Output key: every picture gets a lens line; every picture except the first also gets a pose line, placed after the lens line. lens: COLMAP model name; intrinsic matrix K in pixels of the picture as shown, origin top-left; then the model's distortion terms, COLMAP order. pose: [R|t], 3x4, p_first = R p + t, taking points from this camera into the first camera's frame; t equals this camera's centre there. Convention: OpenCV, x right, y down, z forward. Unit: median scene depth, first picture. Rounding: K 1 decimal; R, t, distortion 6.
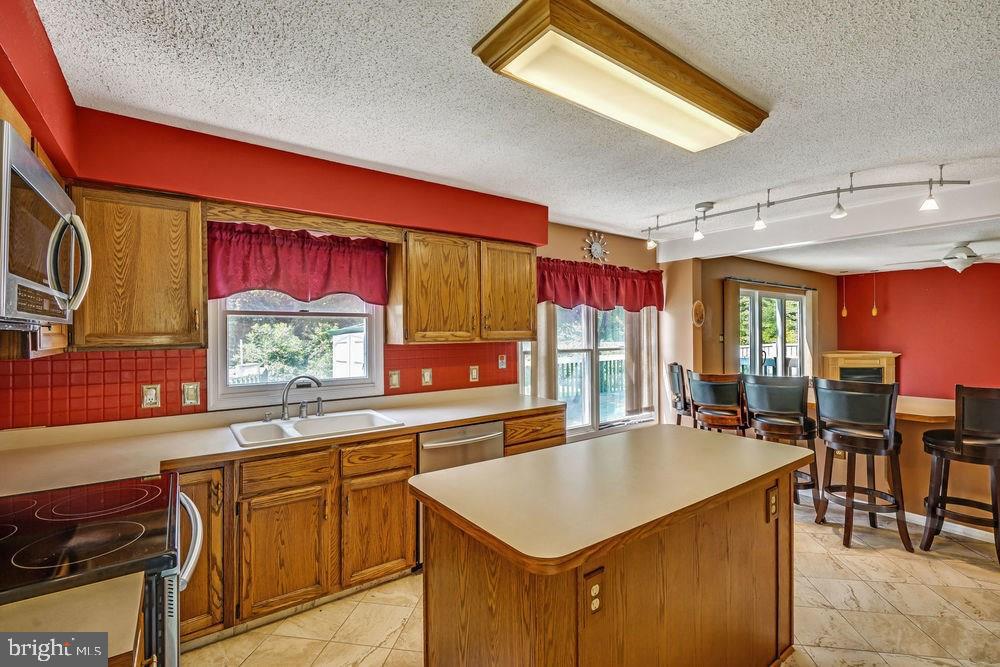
lens RADIAL K [[447.2, 0, 491.0], [0, 447.2, 335.6], [0, 0, 1]] dist [-0.005098, -0.001490]
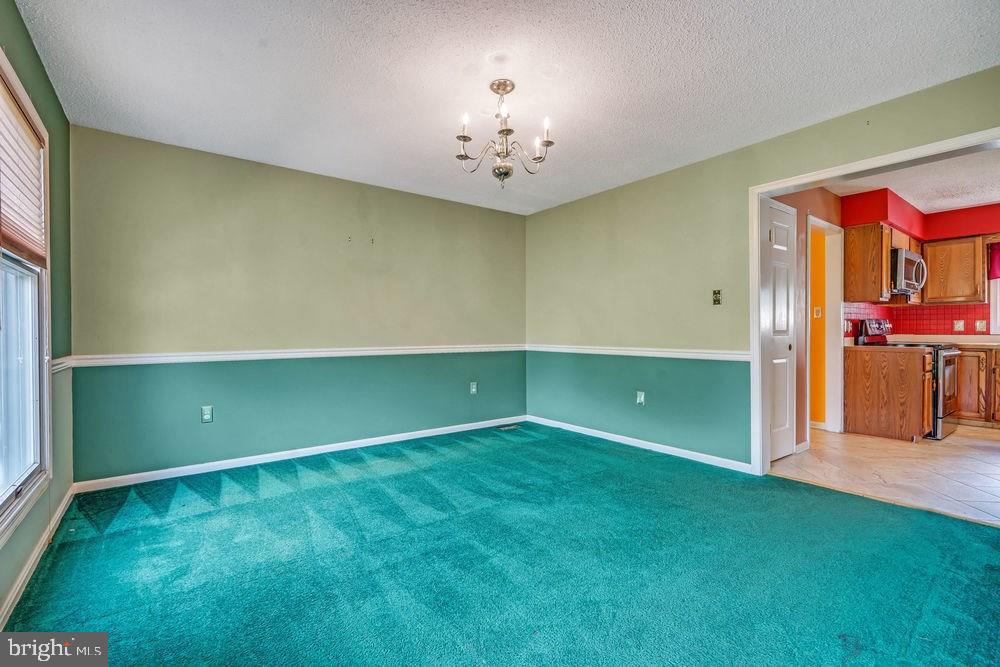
lens RADIAL K [[447.2, 0, 496.6], [0, 447.2, 337.1], [0, 0, 1]] dist [-0.005098, -0.001490]
pose [[0.019110, 0.012688, -0.999737, 1.628598], [0.001053, 0.999919, 0.012710, 0.184713], [0.999817, -0.001296, 0.019095, -1.565250]]
